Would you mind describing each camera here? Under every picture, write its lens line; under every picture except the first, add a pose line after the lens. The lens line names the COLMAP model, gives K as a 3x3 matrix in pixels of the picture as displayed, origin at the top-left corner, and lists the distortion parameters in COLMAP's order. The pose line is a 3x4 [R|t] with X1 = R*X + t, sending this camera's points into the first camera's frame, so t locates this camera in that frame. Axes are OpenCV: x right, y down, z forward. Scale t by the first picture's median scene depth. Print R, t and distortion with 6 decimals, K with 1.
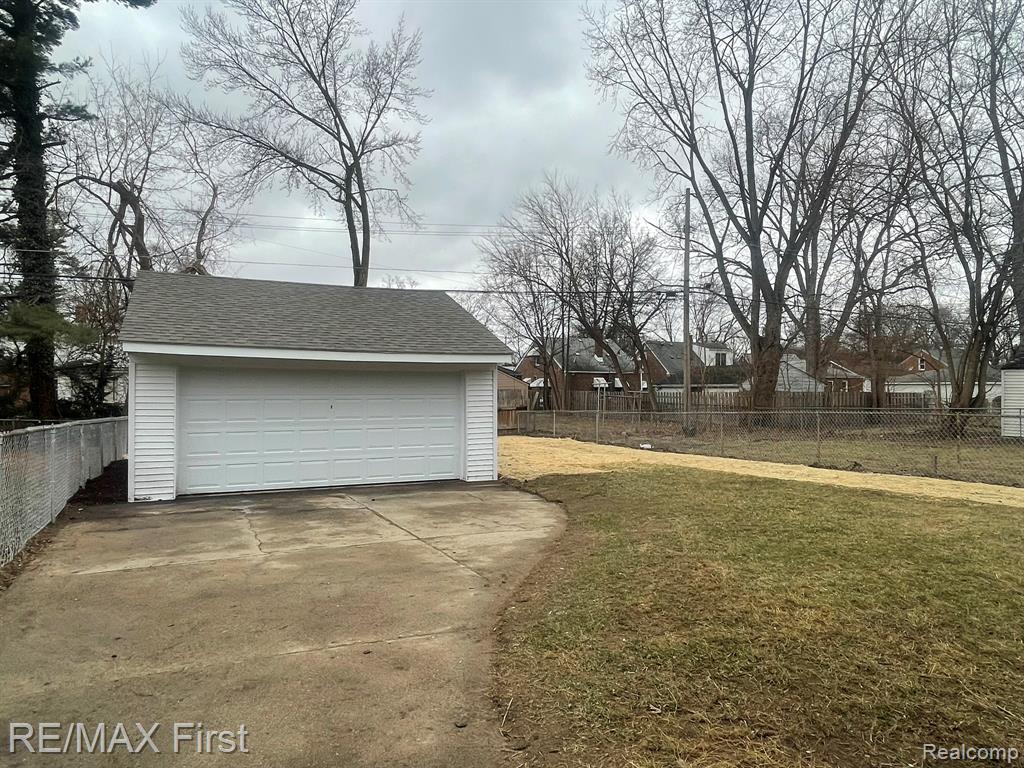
lens RADIAL K [[670.2, 0, 511.3], [0, 670.2, 392.1], [0, 0, 1]] dist [0.001271, -0.002306]
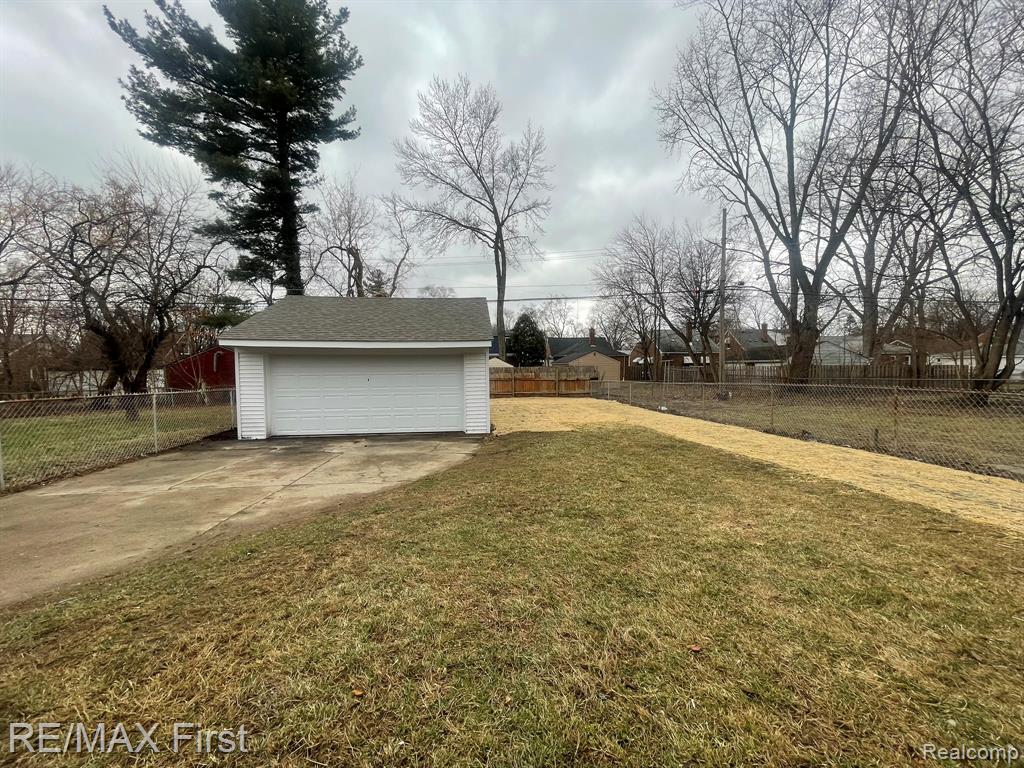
lens RADIAL K [[413.1, 0, 514.3], [0, 413.1, 381.4], [0, 0, 1]] dist [-0.004215, 0.000060]
pose [[0.946490, 0.002353, -0.322724, 0.143389], [0.008367, 0.999458, 0.031826, -0.000116], [0.322624, -0.032824, 0.945958, 0.109621]]
